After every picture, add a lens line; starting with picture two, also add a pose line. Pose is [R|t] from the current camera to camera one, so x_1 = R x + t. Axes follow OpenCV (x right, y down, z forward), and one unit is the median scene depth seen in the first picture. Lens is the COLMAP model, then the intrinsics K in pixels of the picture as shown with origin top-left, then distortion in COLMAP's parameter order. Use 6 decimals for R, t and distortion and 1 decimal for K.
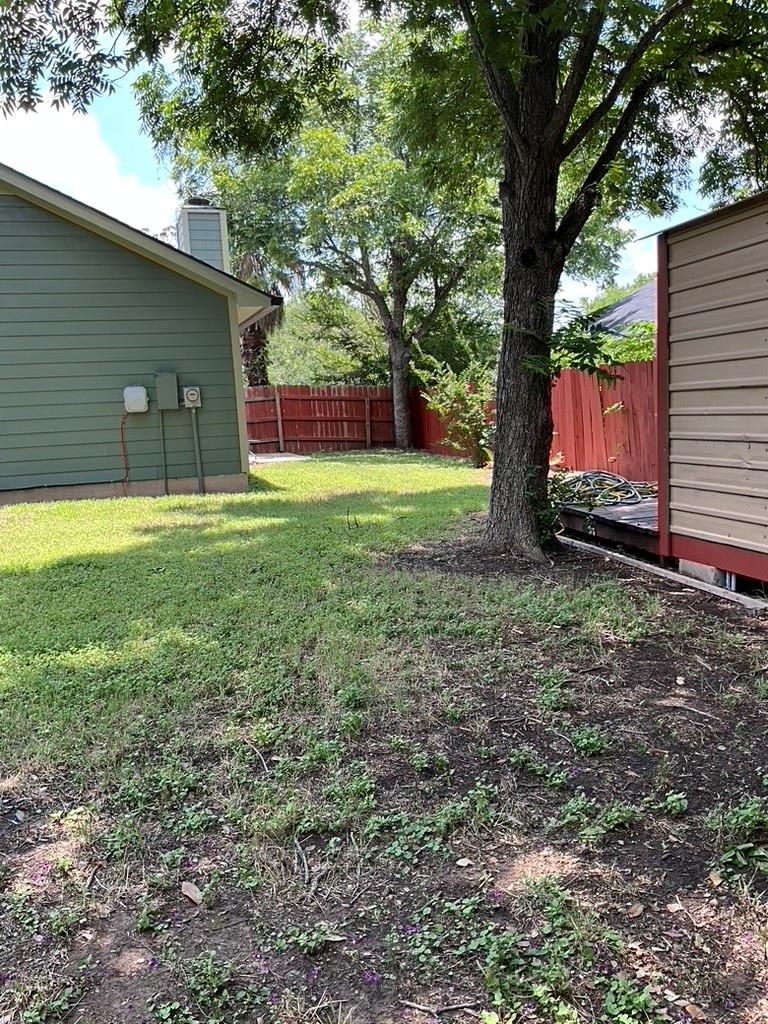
lens RADIAL K [[856.7, 0, 382.1], [0, 856.7, 514.1], [0, 0, 1]] dist [0.039620, -0.038950]
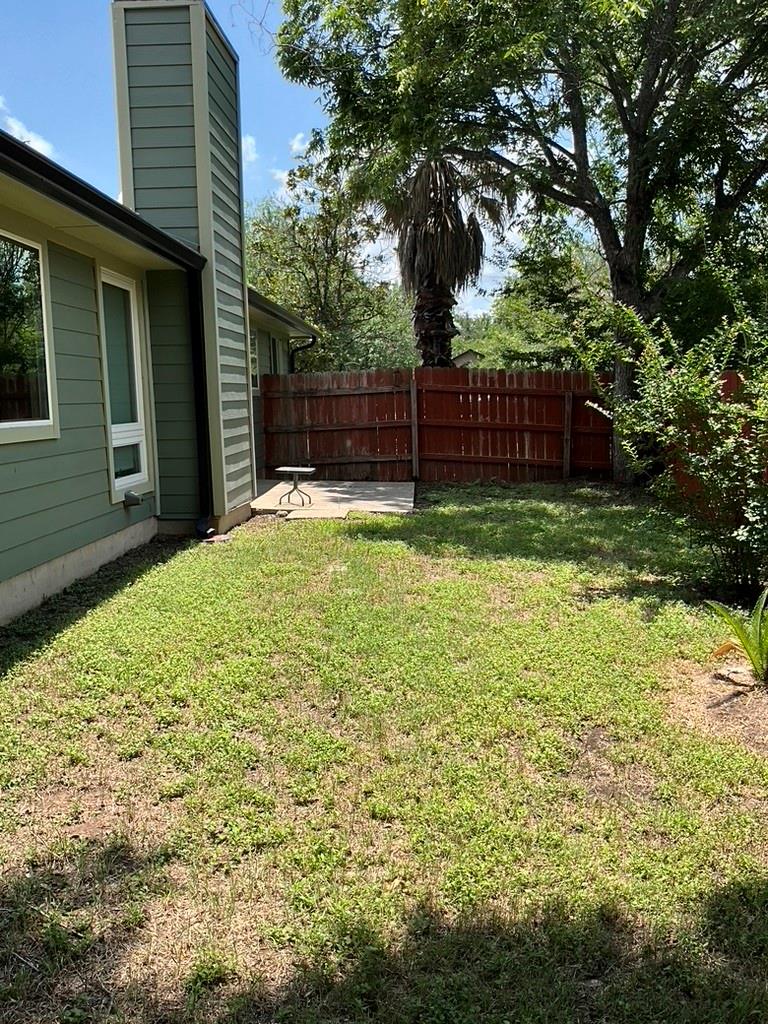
lens RADIAL K [[856.7, 0, 385.6], [0, 856.7, 505.7], [0, 0, 1]] dist [0.039620, -0.038950]
pose [[0.938079, 0.073996, -0.338427, 0.068186], [-0.068766, 0.997255, 0.027437, -0.067042], [0.339529, -0.002466, 0.940592, 0.416150]]
